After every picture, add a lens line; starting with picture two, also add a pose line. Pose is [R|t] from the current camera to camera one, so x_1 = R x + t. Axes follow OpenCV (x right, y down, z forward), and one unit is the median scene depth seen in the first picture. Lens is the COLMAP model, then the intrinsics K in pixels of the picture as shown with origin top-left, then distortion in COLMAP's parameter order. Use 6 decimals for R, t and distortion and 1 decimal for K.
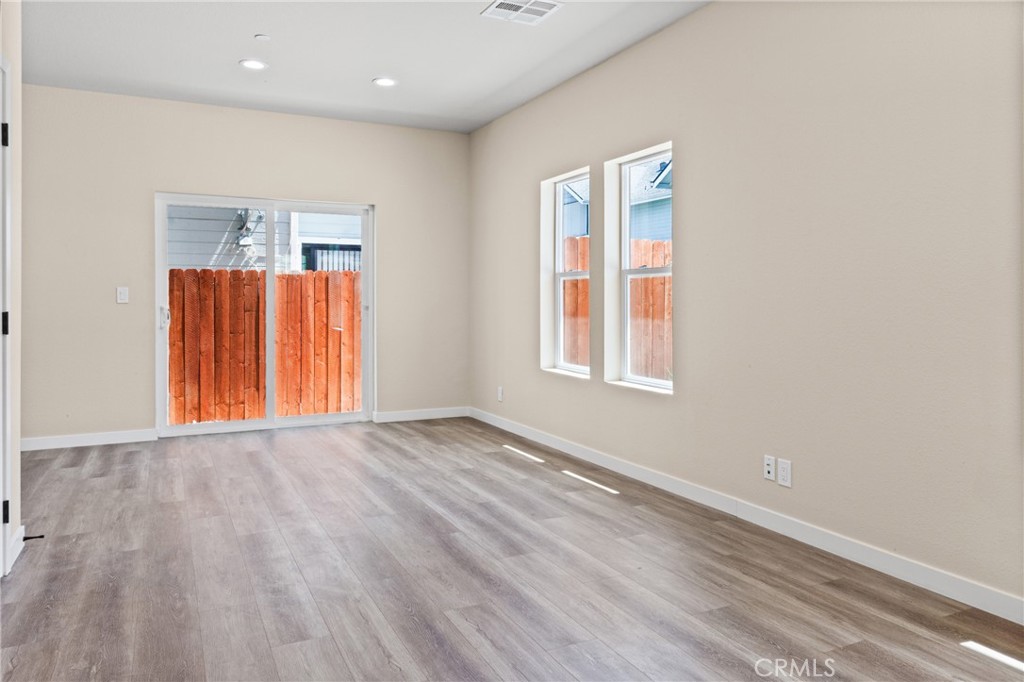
lens RADIAL K [[700.7, 0, 504.8], [0, 700.7, 296.2], [0, 0, 1]] dist [0.007803, 0.000120]
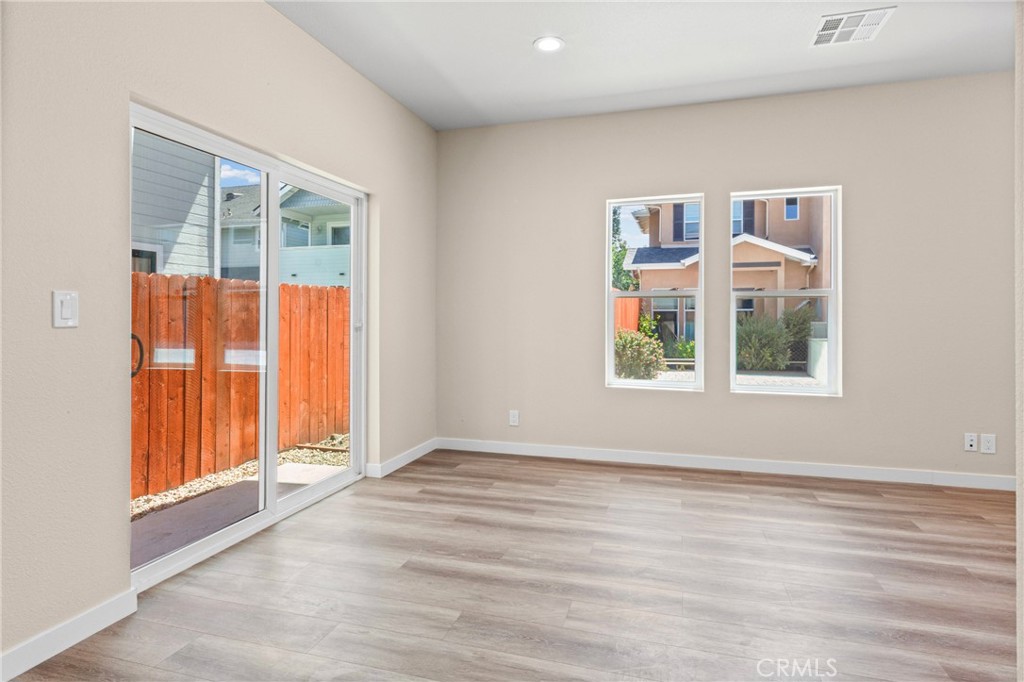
lens RADIAL K [[539.5, 0, 516.7], [0, 539.5, 312.4], [0, 0, 1]] dist [0.002316, -0.000356]
pose [[0.682048, 0.005396, 0.731288, -0.506056], [-0.003990, 0.999985, -0.003657, 0.000555], [-0.731297, -0.000423, 0.682059, 0.477992]]
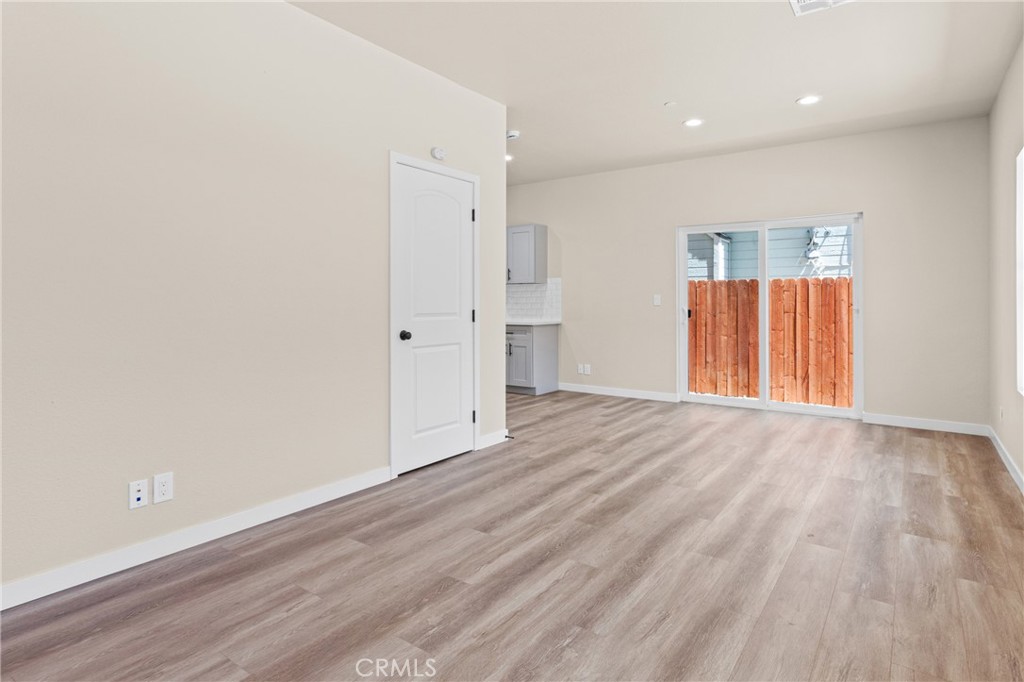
lens RADIAL K [[539.5, 0, 536.7], [0, 539.5, 301.1], [0, 0, 1]] dist [0.002316, -0.000356]
pose [[0.500054, -0.001919, -0.865992, 0.262468], [0.003950, 0.999992, 0.000065, -0.000617], [0.865985, -0.003453, 0.500057, 0.179786]]
